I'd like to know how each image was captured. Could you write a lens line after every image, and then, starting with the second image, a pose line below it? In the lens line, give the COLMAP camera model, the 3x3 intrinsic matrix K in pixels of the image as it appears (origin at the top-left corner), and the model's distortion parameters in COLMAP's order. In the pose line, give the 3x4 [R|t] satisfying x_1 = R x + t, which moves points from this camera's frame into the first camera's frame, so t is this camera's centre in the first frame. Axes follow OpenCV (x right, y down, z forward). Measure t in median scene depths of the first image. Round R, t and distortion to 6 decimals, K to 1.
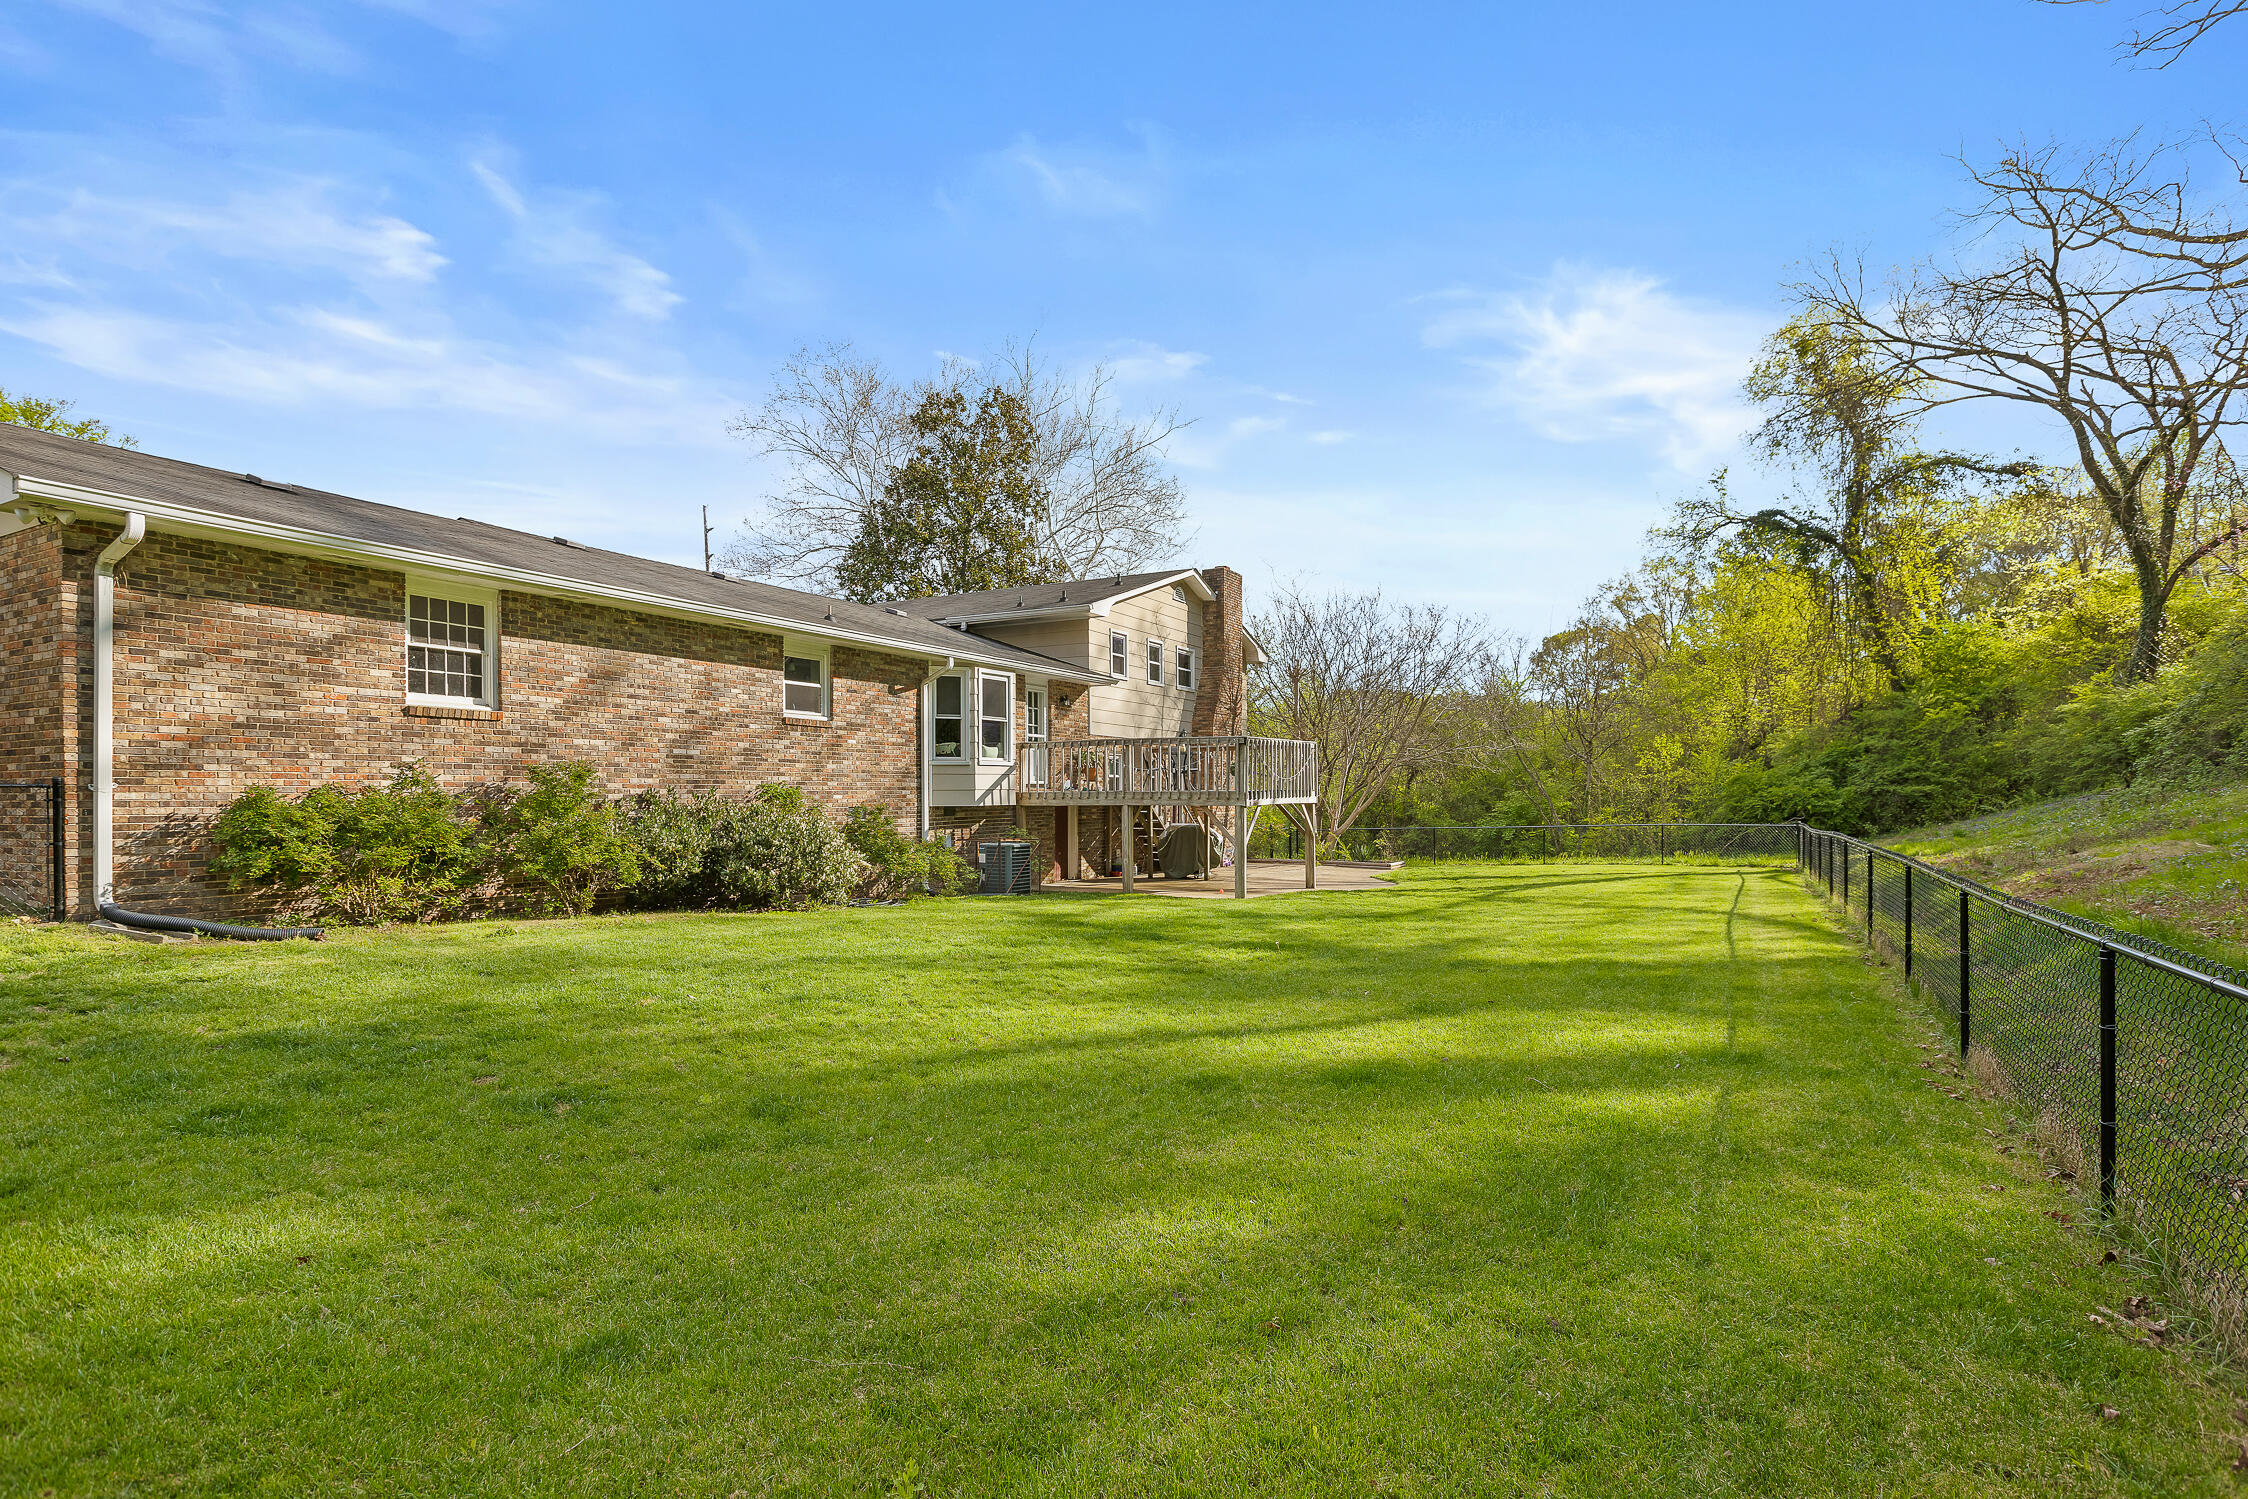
lens RADIAL K [[1045.5, 0, 1080.5], [0, 1045.5, 796.9], [0, 0, 1]] dist [-0.005268, 0.002512]
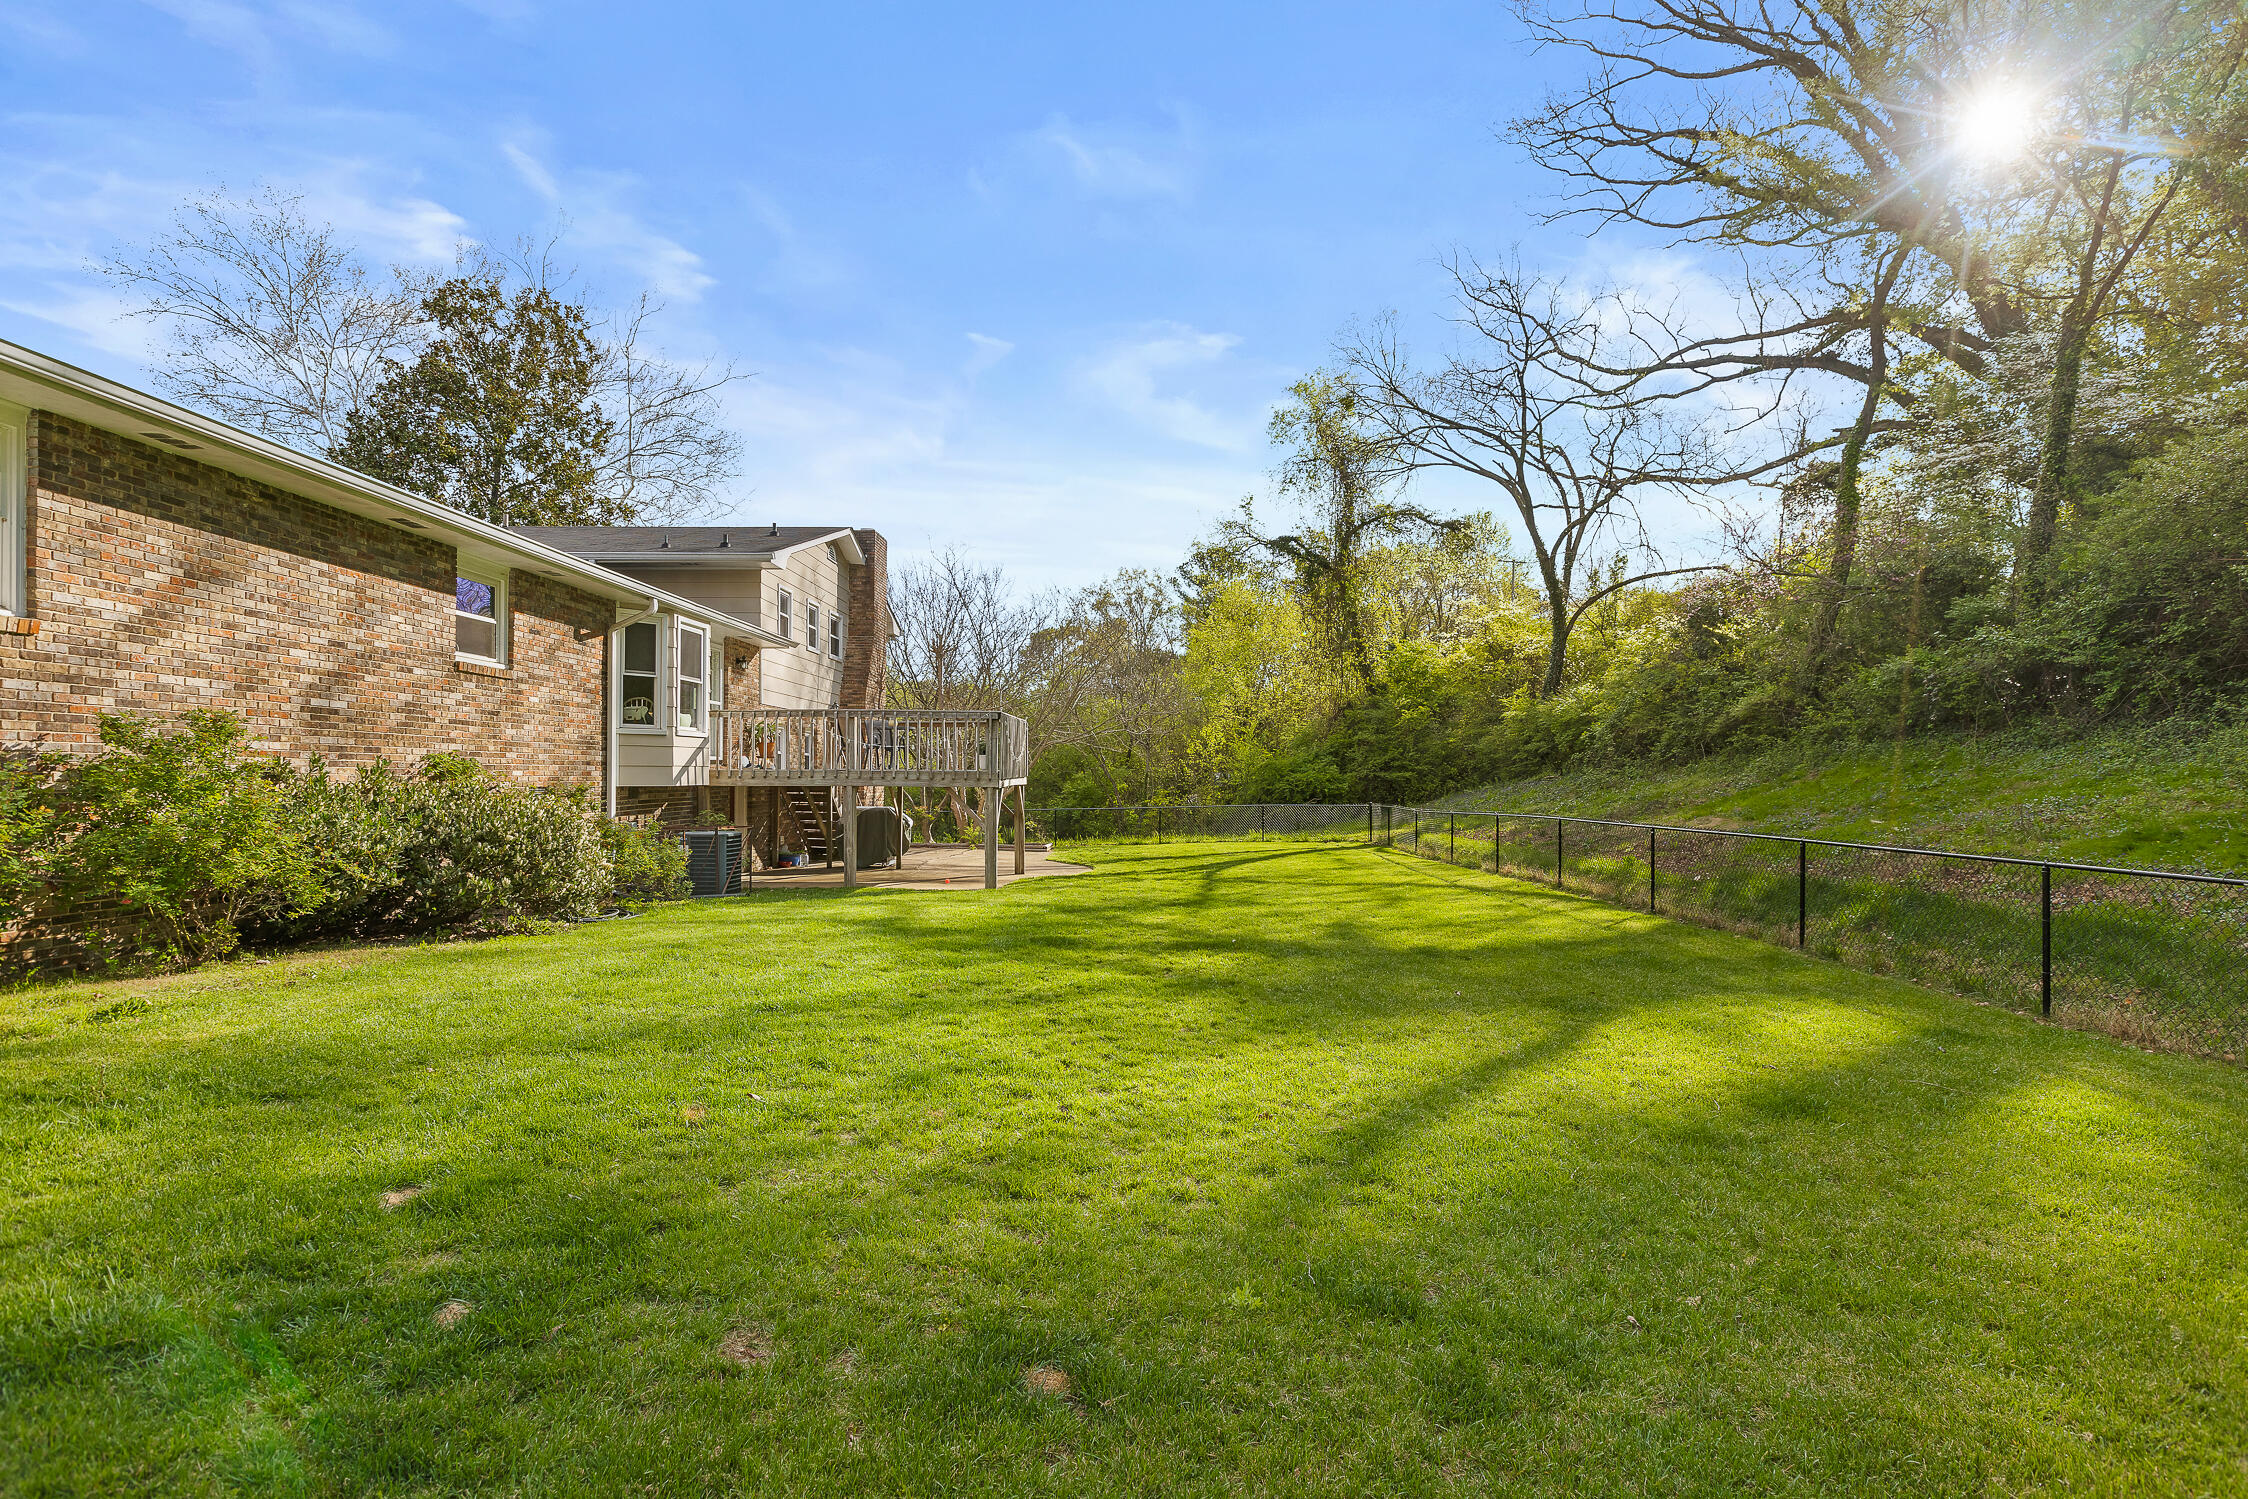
lens RADIAL K [[1045.5, 0, 1062.1], [0, 1045.5, 769.0], [0, 0, 1]] dist [-0.005268, 0.002512]
pose [[0.892089, 0.011917, 0.451703, -0.191272], [-0.008361, 0.999916, -0.009868, 0.001053], [-0.451783, 0.005027, 0.892114, 0.142991]]
